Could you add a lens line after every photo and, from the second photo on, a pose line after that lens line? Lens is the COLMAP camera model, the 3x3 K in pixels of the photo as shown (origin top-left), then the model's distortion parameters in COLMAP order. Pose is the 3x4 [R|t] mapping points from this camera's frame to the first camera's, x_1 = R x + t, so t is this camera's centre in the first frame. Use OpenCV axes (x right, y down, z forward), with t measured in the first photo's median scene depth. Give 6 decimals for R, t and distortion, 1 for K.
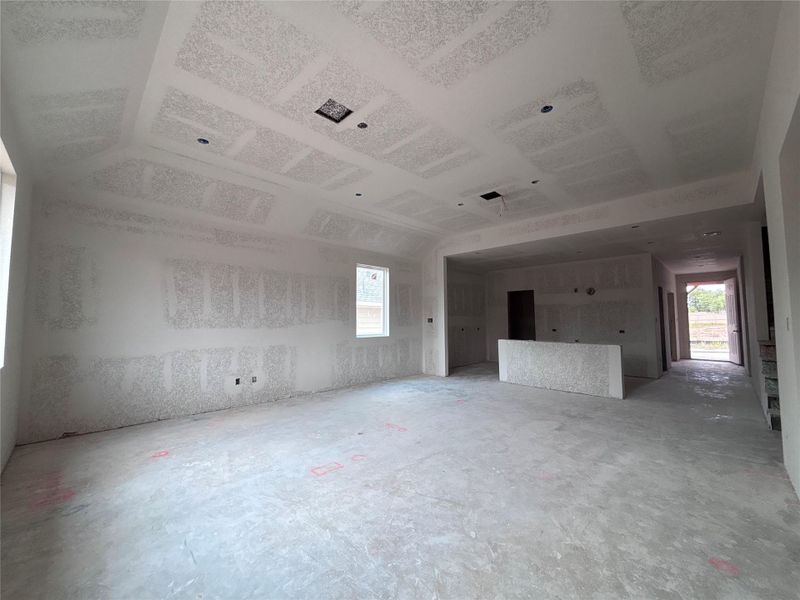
lens RADIAL K [[322.2, 0, 400.0], [0, 322.2, 300.0], [0, 0, 1]] dist [-0.007172, 0.000477]
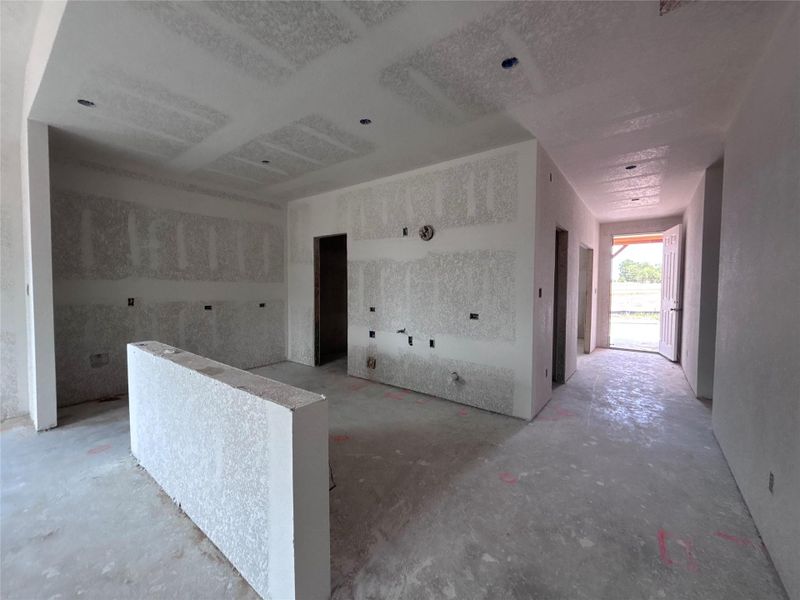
lens RADIAL K [[322.2, 0, 400.0], [0, 322.2, 300.0], [0, 0, 1]] dist [-0.007172, 0.000477]
pose [[0.990723, 0.003898, 0.135839, 0.477768], [-0.017653, 0.994810, 0.100209, 0.025982], [-0.134744, -0.101677, 0.985650, 0.504631]]
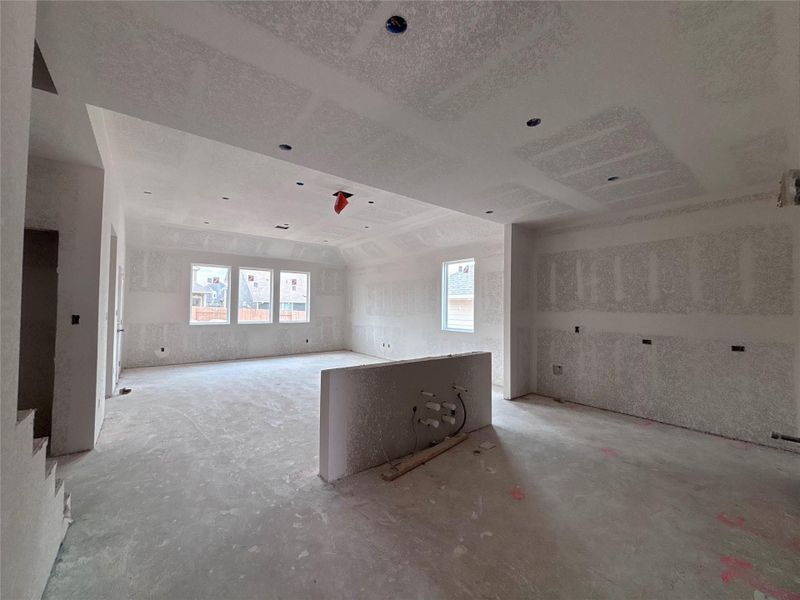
lens RADIAL K [[322.2, 0, 400.0], [0, 322.2, 300.0], [0, 0, 1]] dist [-0.007172, 0.000477]
pose [[-0.116287, -0.021770, -0.992977, 0.760888], [0.048399, 0.998448, -0.027558, 0.029670], [0.992036, -0.051264, -0.115052, 0.759153]]
